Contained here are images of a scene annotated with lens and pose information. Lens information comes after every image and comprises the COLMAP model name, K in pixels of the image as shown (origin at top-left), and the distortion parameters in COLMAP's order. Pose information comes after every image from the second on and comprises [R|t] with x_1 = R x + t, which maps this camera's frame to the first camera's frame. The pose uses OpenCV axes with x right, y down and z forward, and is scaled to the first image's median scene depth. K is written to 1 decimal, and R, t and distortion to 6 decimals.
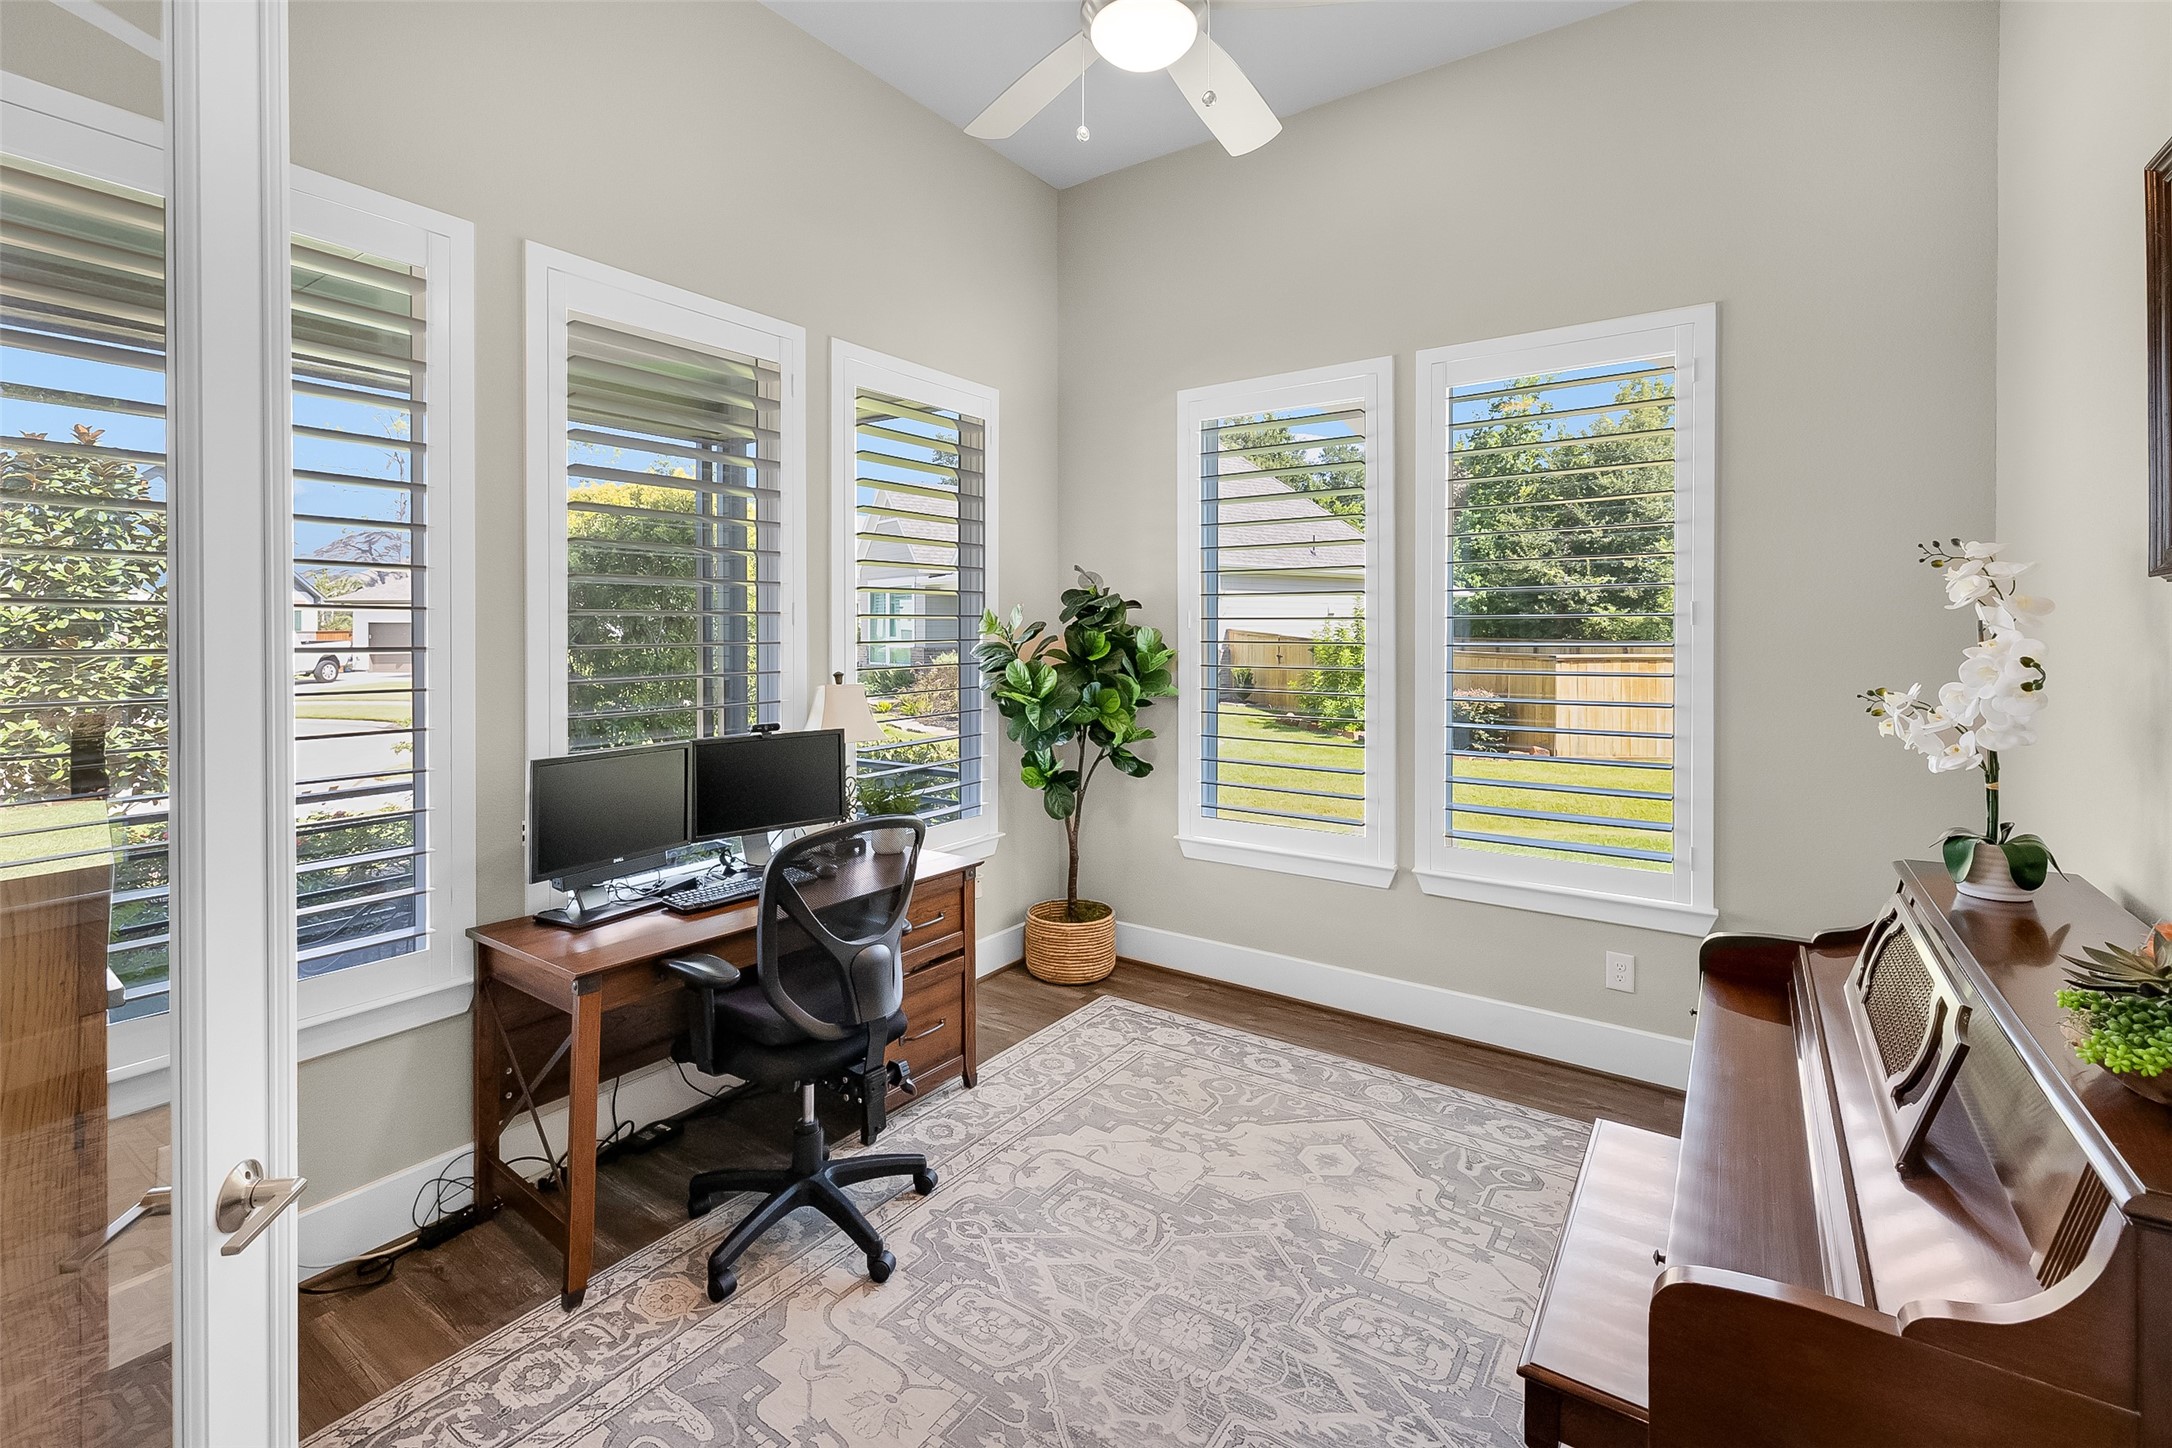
lens RADIAL K [[952.0, 0, 1078.7], [0, 952.0, 634.9], [0, 0, 1]] dist [0.000375, -0.000050]
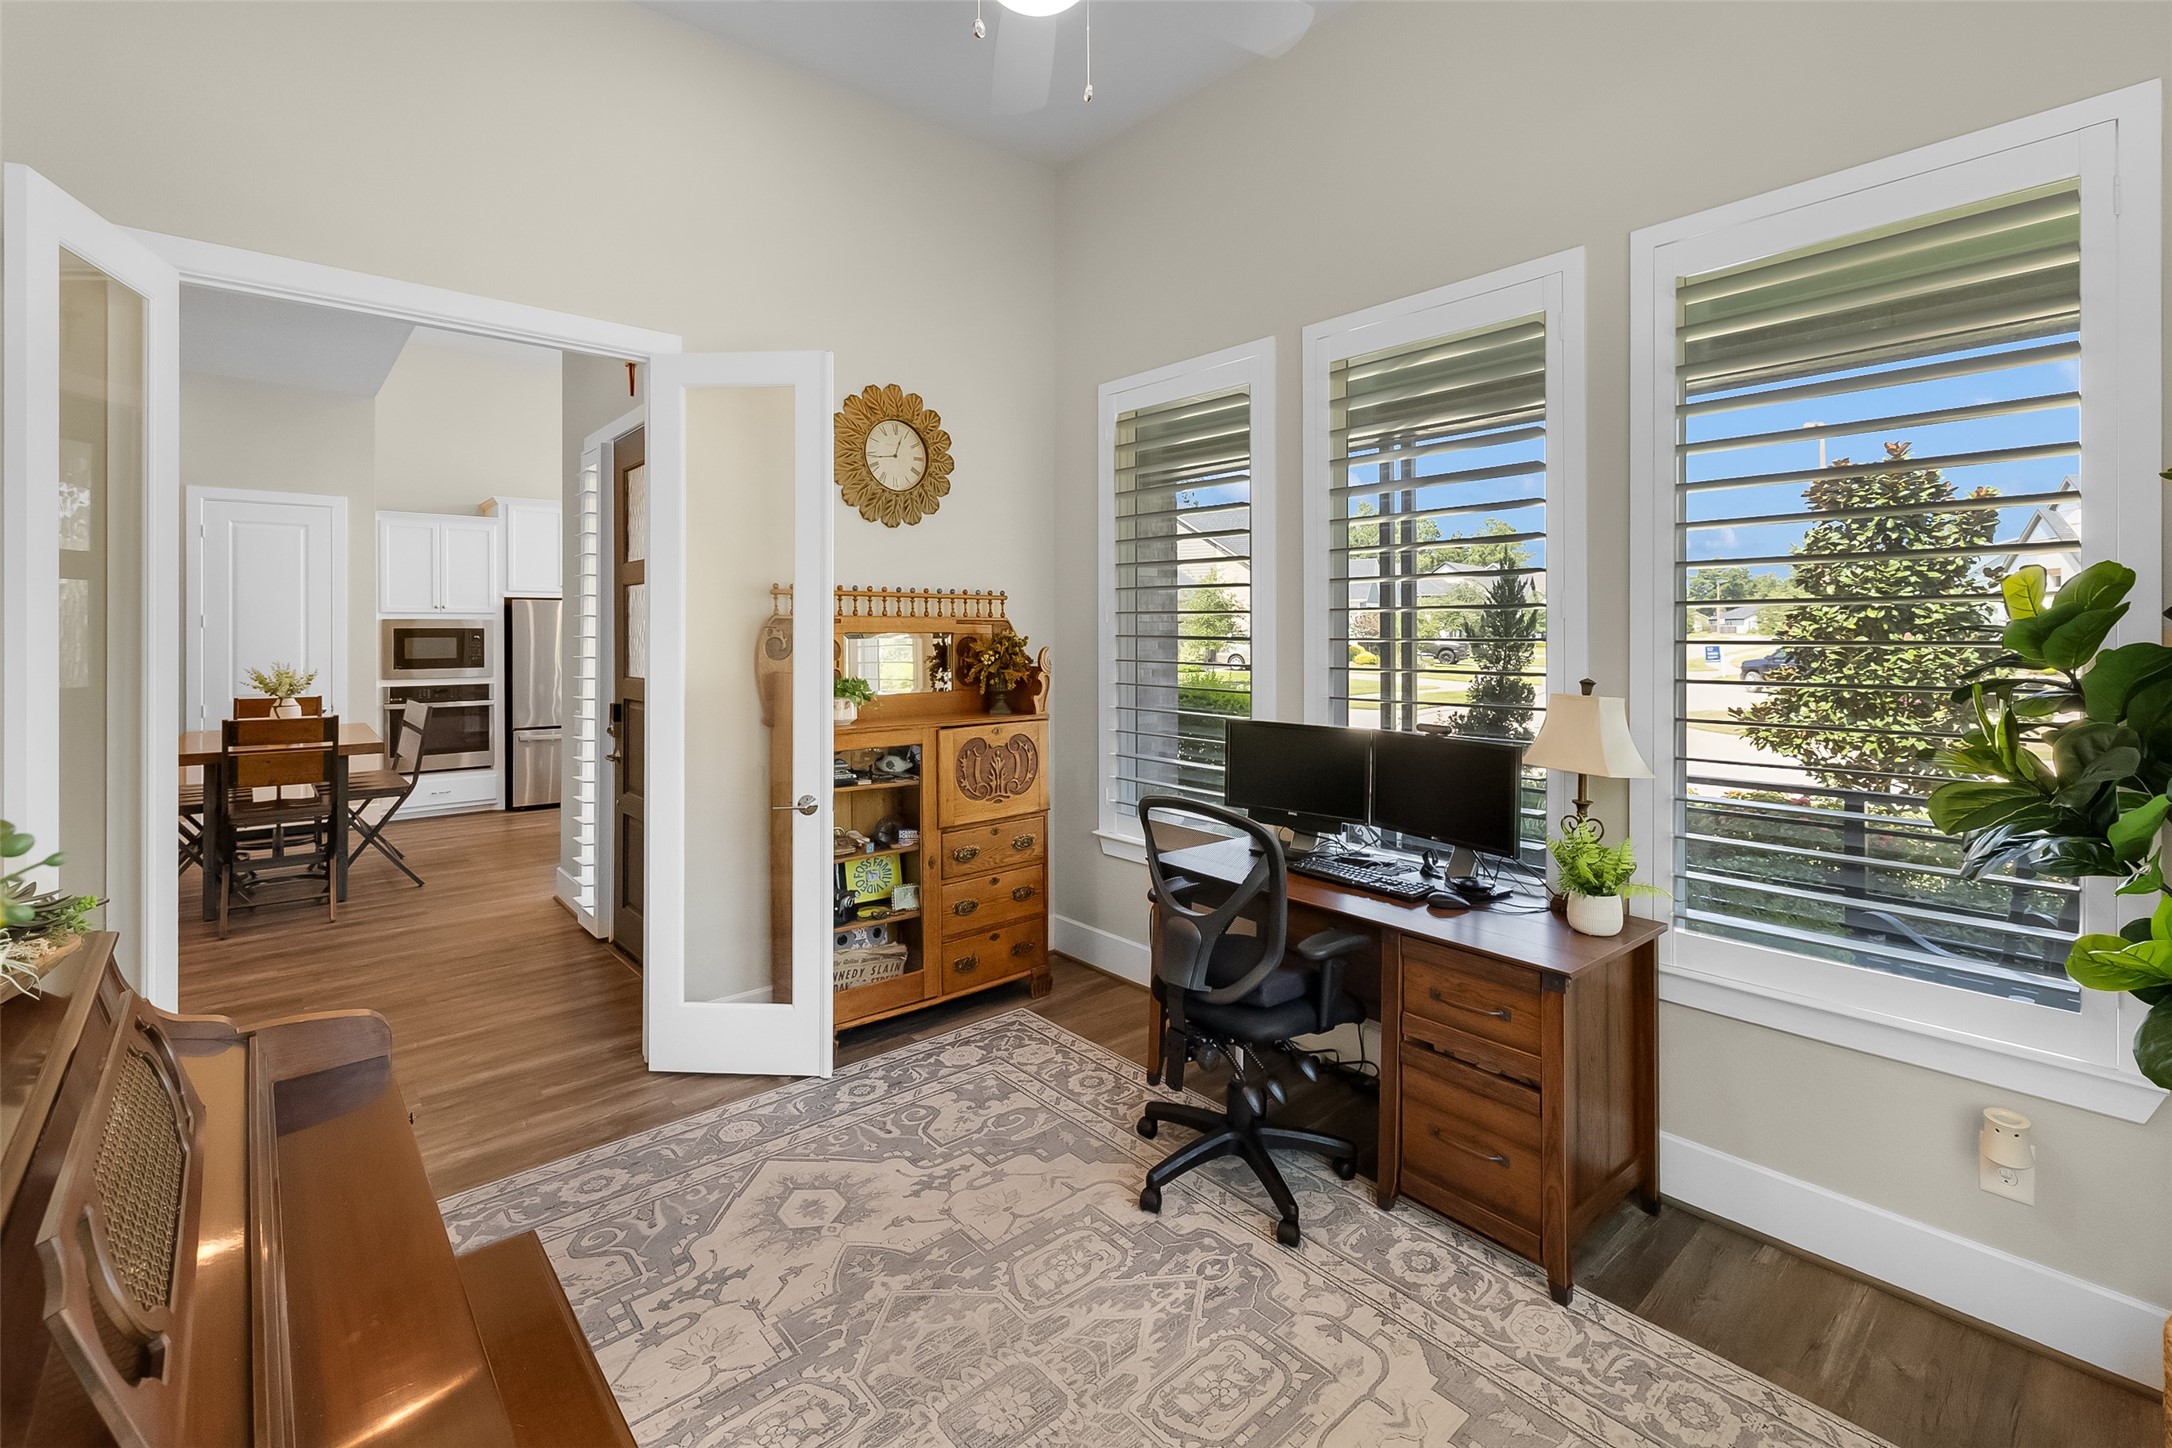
lens RADIAL K [[952.0, 0, 1078.7], [0, 952.0, 634.9], [0, 0, 1]] dist [0.000375, -0.000050]
pose [[-0.240417, 0.005516, -0.970654, 0.736022], [-0.002563, 0.999977, 0.006318, -0.000620], [0.970666, 0.004007, -0.240397, 0.983774]]
